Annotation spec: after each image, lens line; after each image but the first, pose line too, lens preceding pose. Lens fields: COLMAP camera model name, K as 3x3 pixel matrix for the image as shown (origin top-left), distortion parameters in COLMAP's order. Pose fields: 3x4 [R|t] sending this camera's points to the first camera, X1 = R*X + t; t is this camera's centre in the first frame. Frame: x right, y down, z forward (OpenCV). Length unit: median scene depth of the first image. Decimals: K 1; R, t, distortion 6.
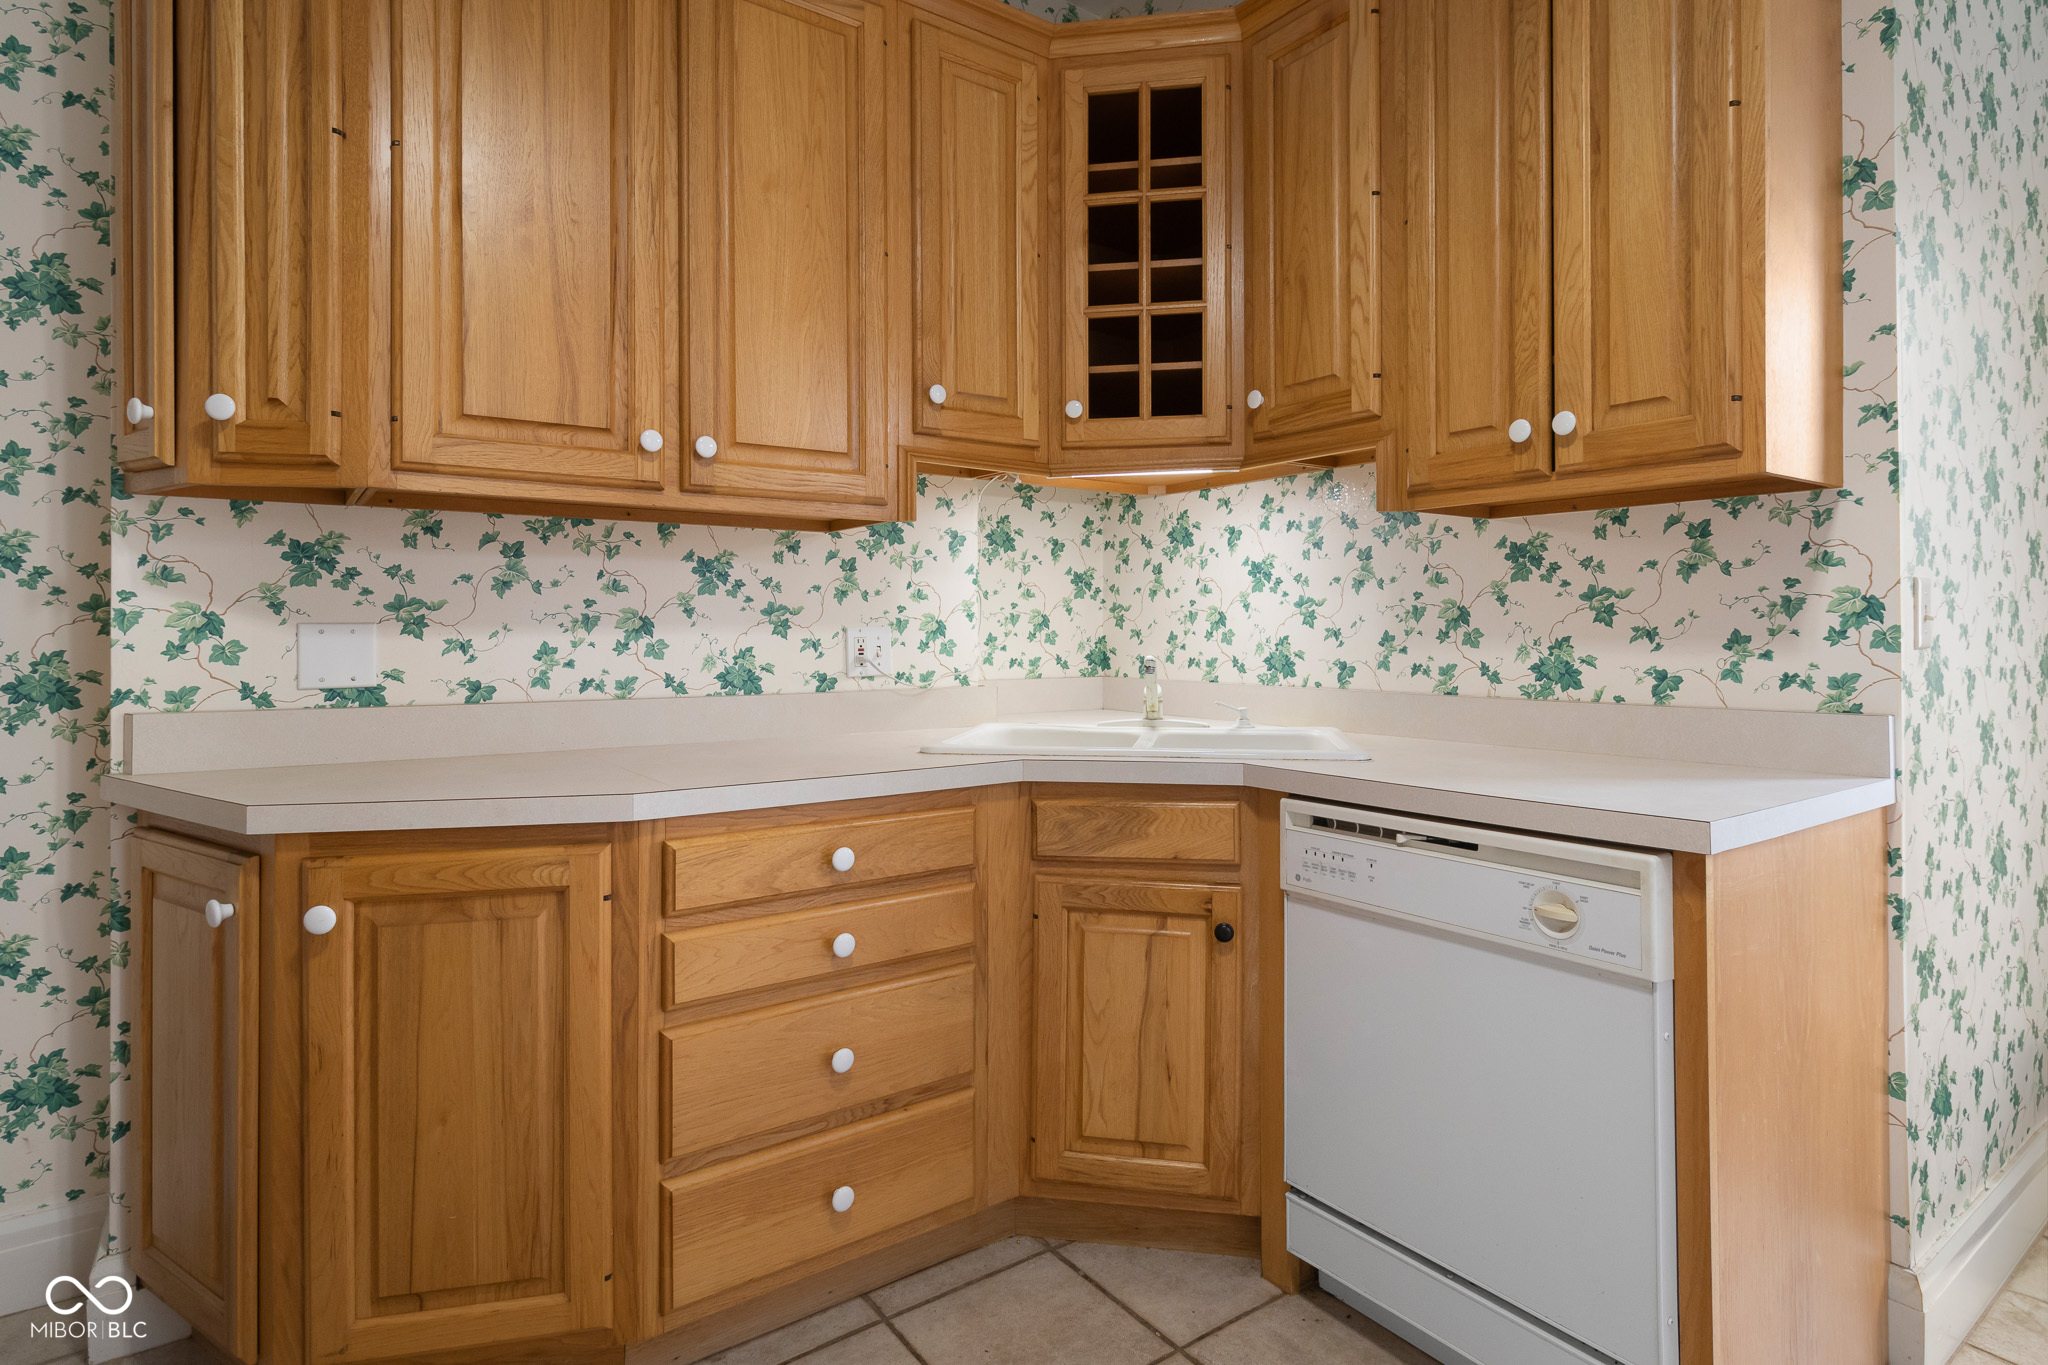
lens RADIAL K [[1042.5, 0, 983.1], [0, 1042.5, 620.6], [0, 0, 1]] dist [-0.002364, -0.000996]
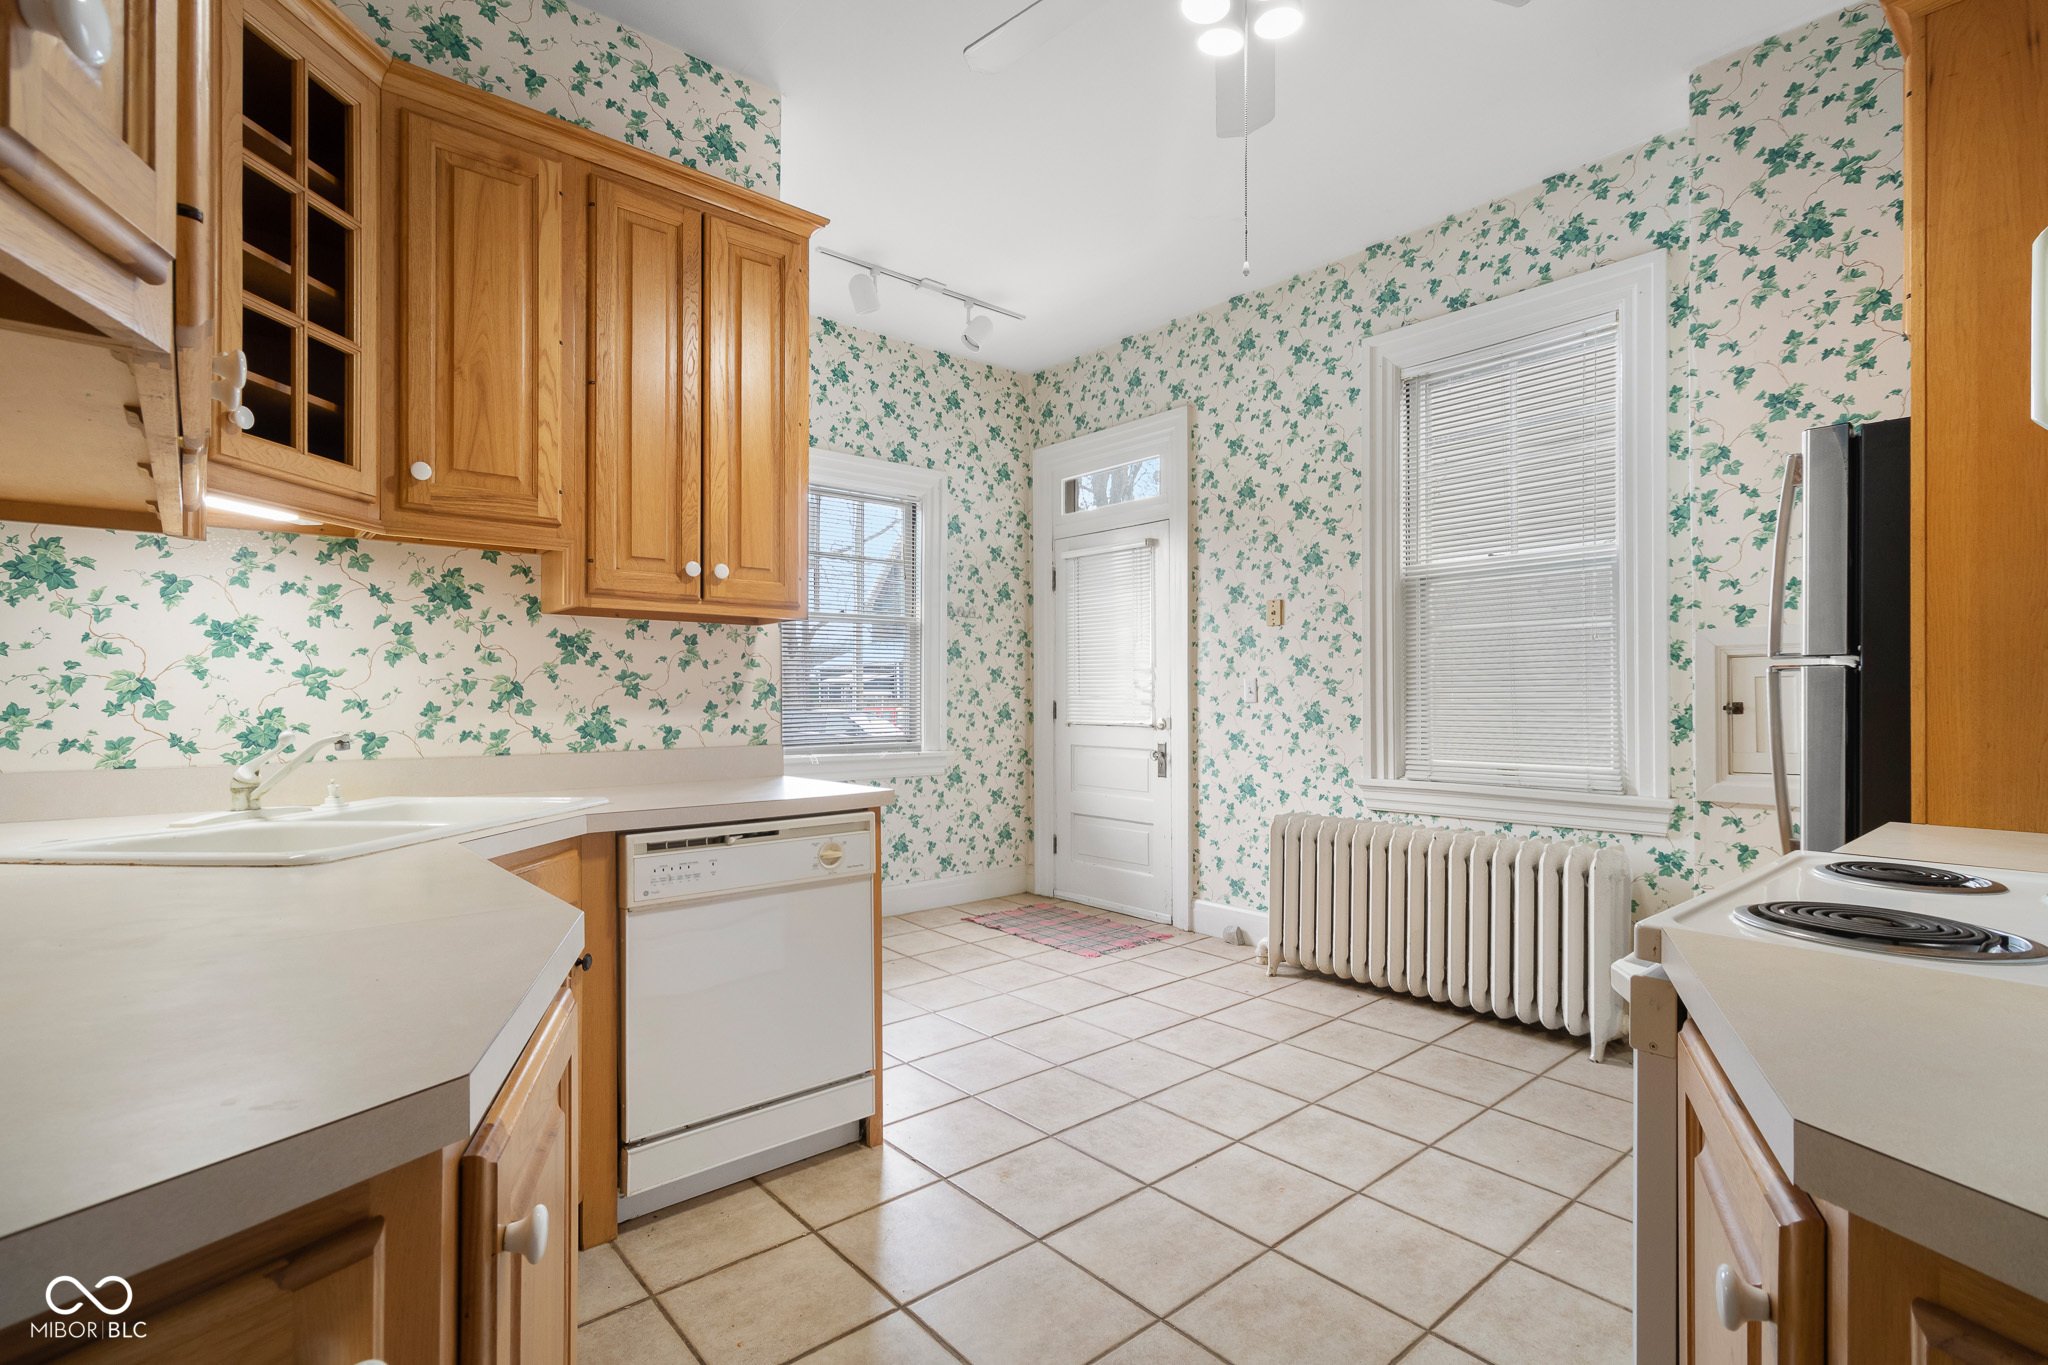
lens RADIAL K [[947.8, 0, 1039.2], [0, 947.8, 696.1], [0, 0, 1]] dist [0.000309, -0.000552]
pose [[-0.100038, 0.007505, 0.994955, -0.802094], [-0.006547, 0.999945, -0.008201, 0.009379], [-0.994962, -0.007334, -0.099984, 0.564555]]
